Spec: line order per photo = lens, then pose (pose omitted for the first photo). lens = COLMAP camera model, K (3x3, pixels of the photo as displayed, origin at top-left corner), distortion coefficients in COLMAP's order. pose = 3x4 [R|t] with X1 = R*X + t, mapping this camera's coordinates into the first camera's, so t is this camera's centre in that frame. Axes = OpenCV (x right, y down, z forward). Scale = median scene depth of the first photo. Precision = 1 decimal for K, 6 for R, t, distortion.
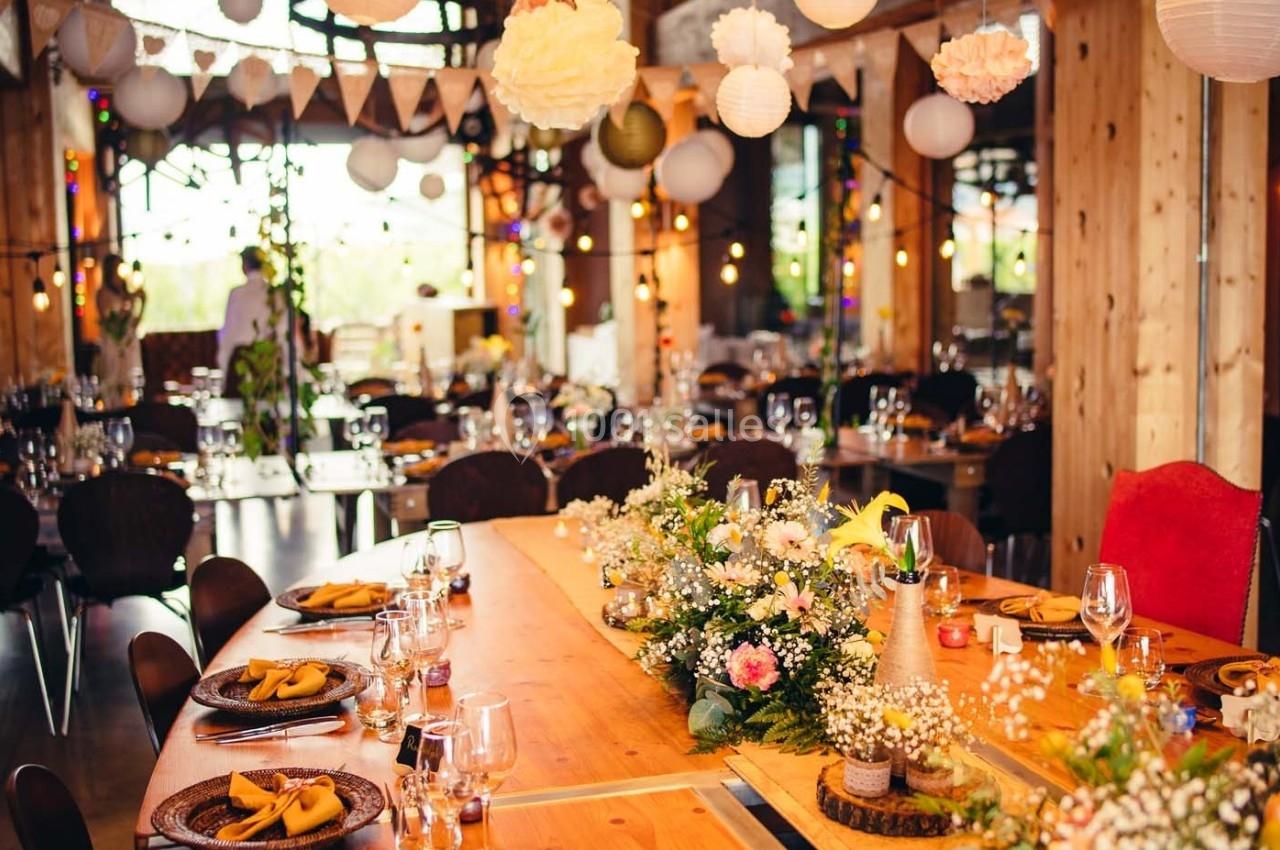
lens RADIAL K [[1542.7, 0, 640.0], [0, 1542.7, 425.0], [0, 0, 1]] dist [-0.053138, 0.001728]
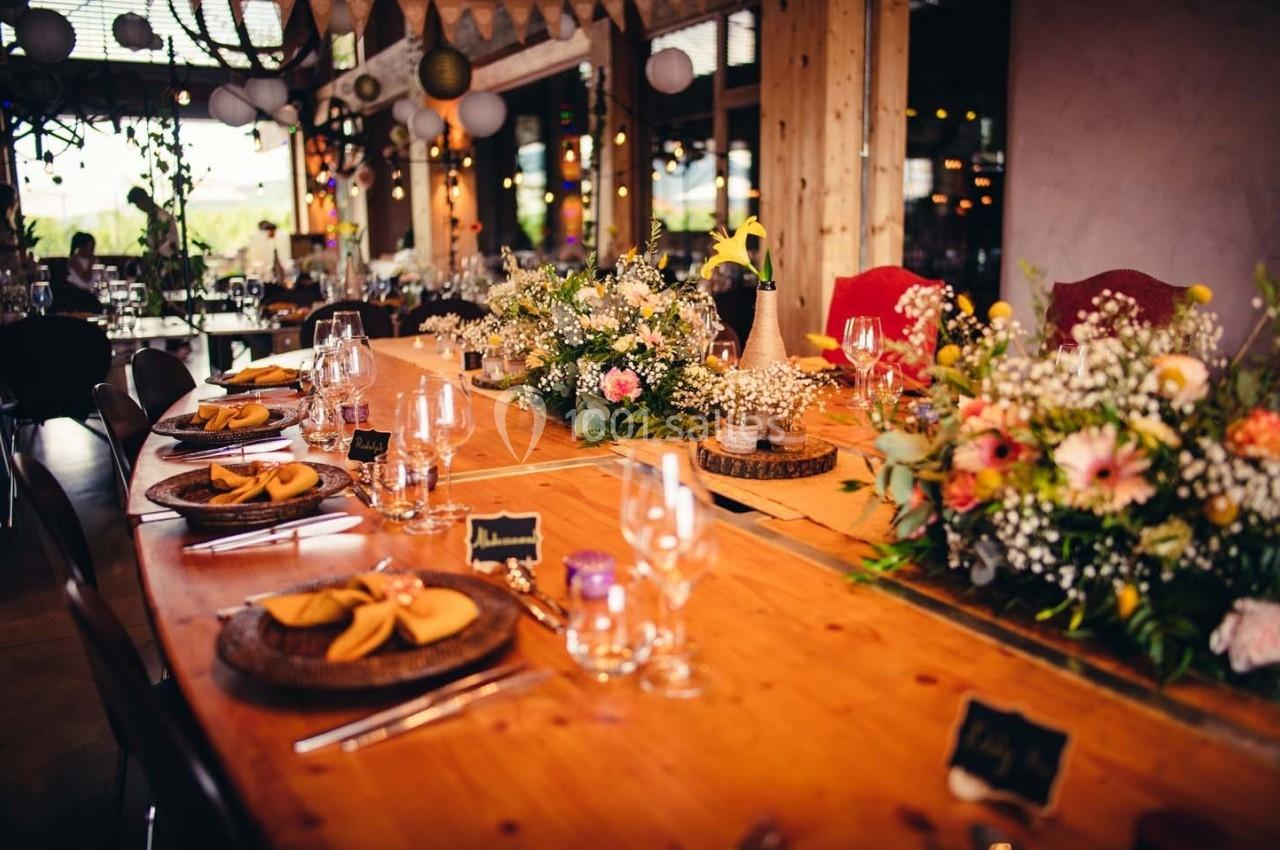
lens RADIAL K [[1033.5, 0, 640.0], [0, 1033.5, 425.0], [0, 0, 1]] dist [-0.037141, 0.003289]
pose [[0.974193, -0.028021, 0.223971, -0.074302], [0.013018, 0.997588, 0.068185, 0.090349], [-0.225341, -0.063510, 0.972208, 0.100744]]
